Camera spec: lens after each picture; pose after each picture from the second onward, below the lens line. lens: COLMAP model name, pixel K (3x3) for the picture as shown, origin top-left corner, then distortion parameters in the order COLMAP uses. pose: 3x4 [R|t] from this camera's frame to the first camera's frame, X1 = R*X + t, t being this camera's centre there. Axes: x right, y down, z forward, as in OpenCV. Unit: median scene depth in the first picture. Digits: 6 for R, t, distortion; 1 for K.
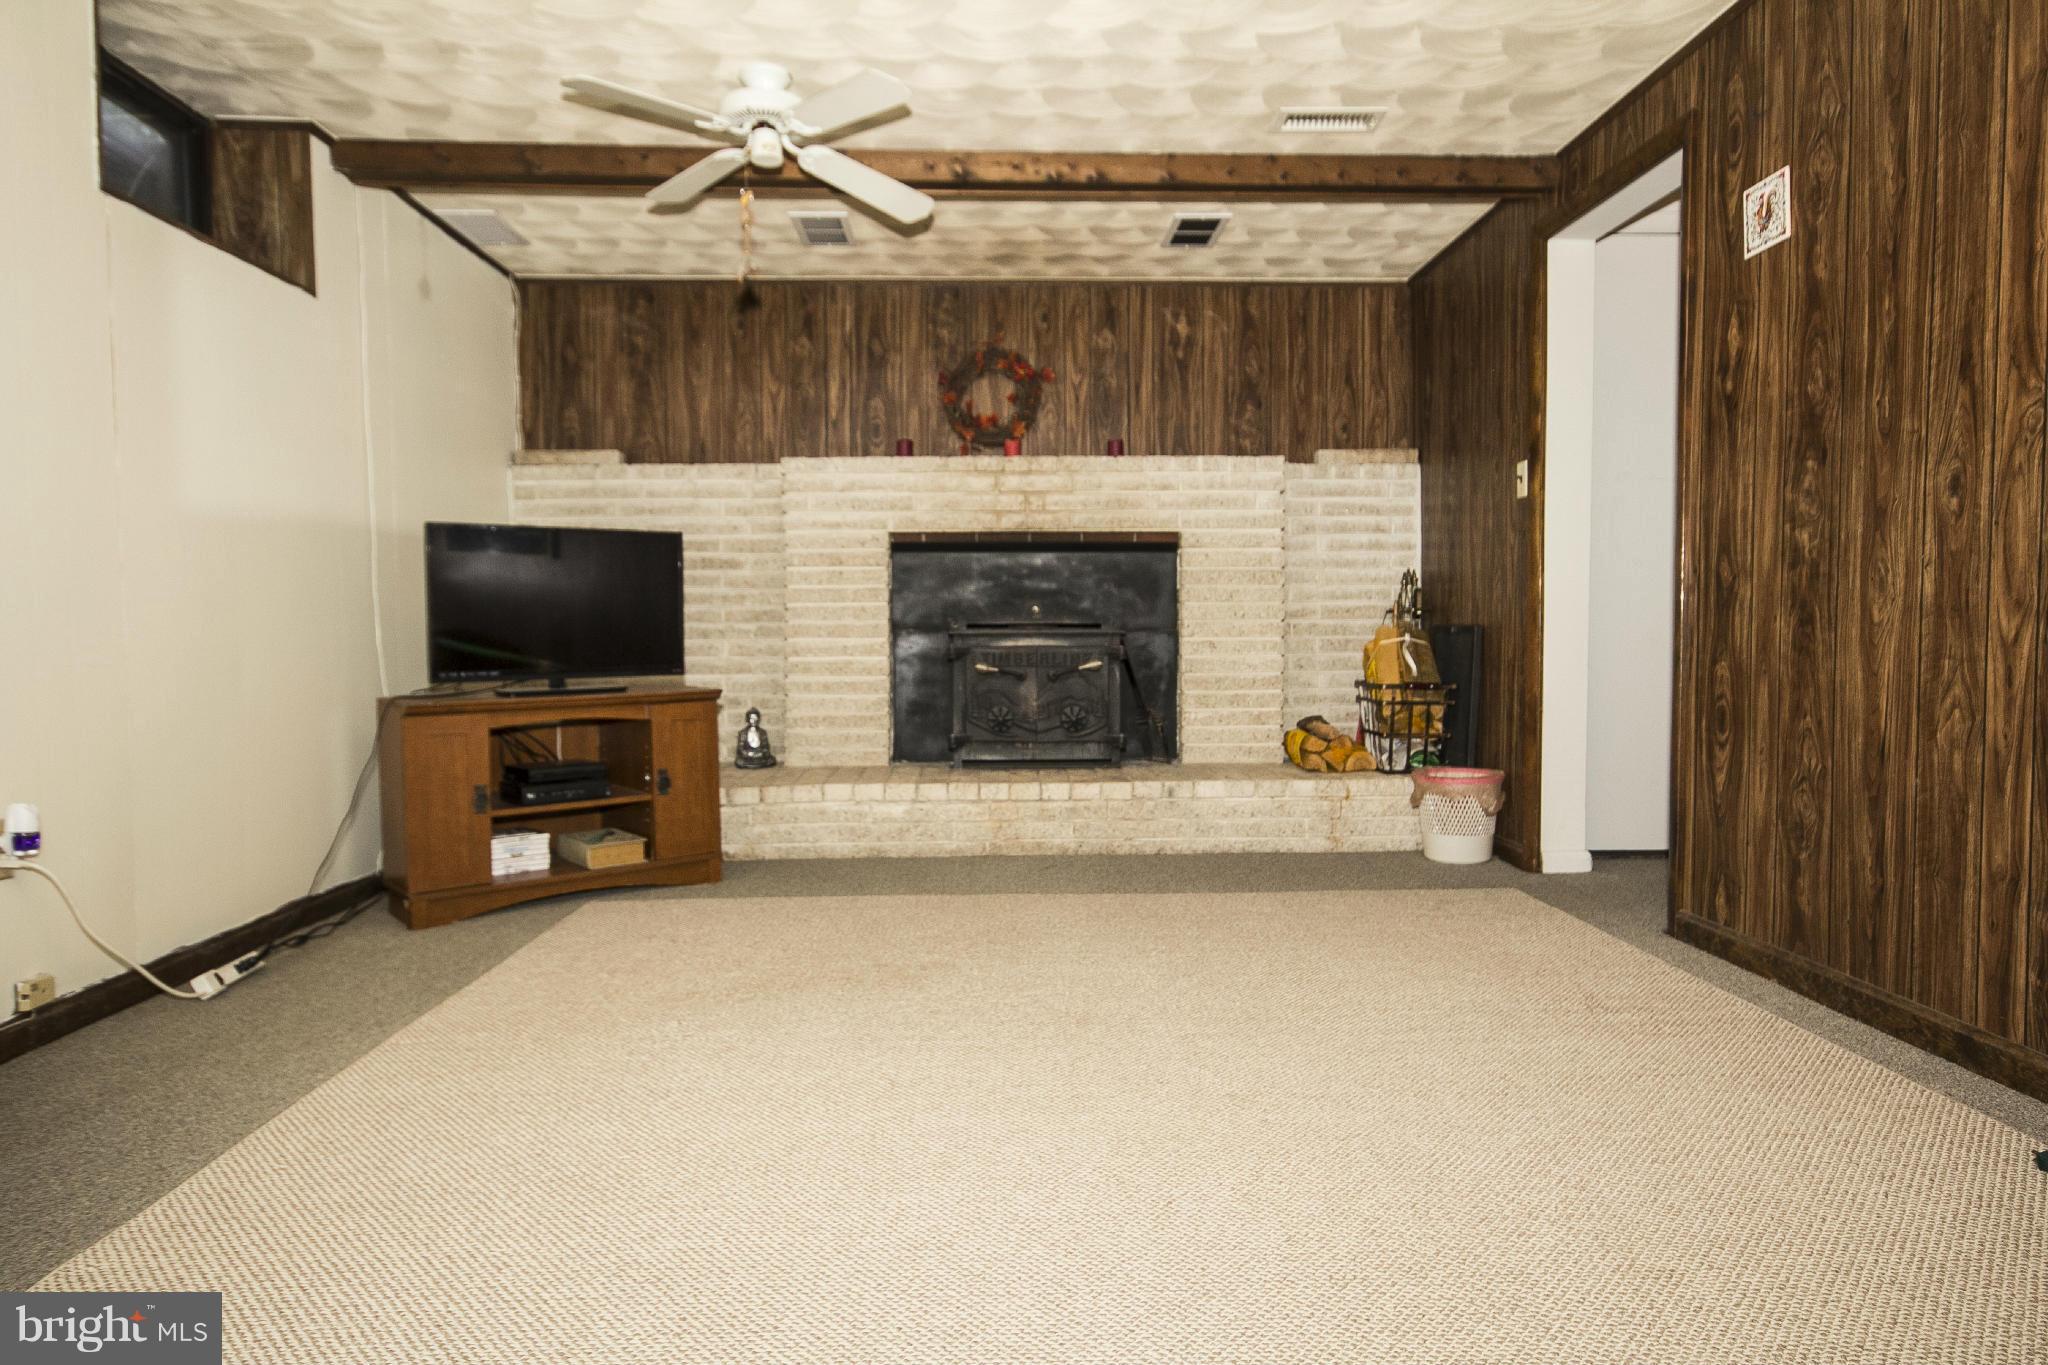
lens RADIAL K [[997.1, 0, 1023.6], [0, 997.1, 674.8], [0, 0, 1]] dist [0.000616, 0.000072]
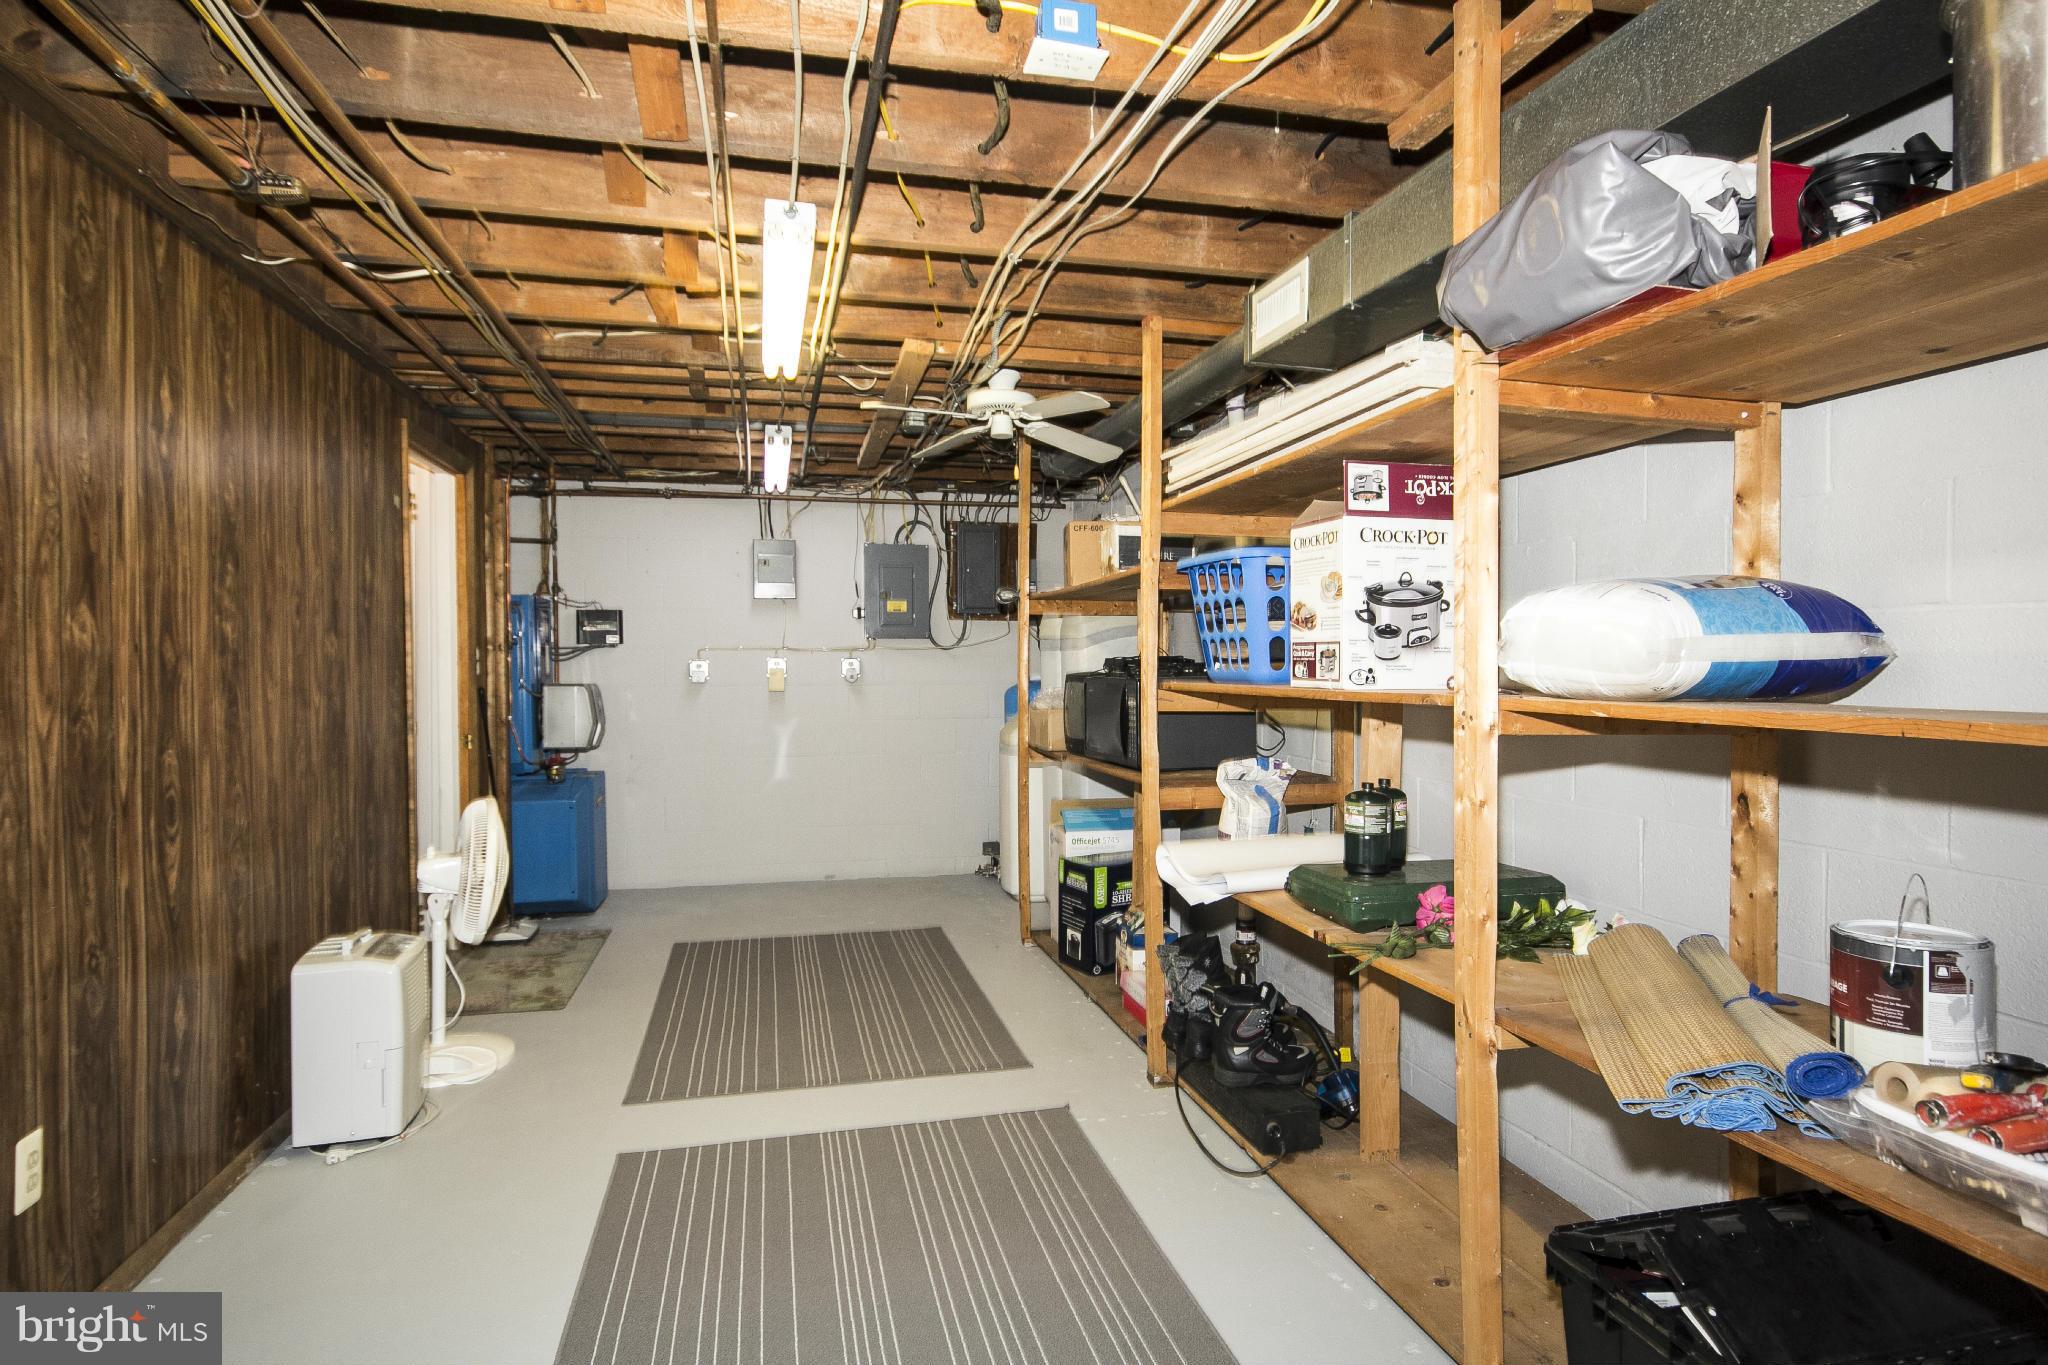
lens RADIAL K [[997.1, 0, 1018.6], [0, 997.1, 671.1], [0, 0, 1]] dist [0.000616, 0.000072]
pose [[-0.978813, 0.018582, -0.203912, 0.125794], [0.006864, 0.998291, 0.058026, -0.148050], [0.204642, 0.055397, -0.977268, 2.278326]]
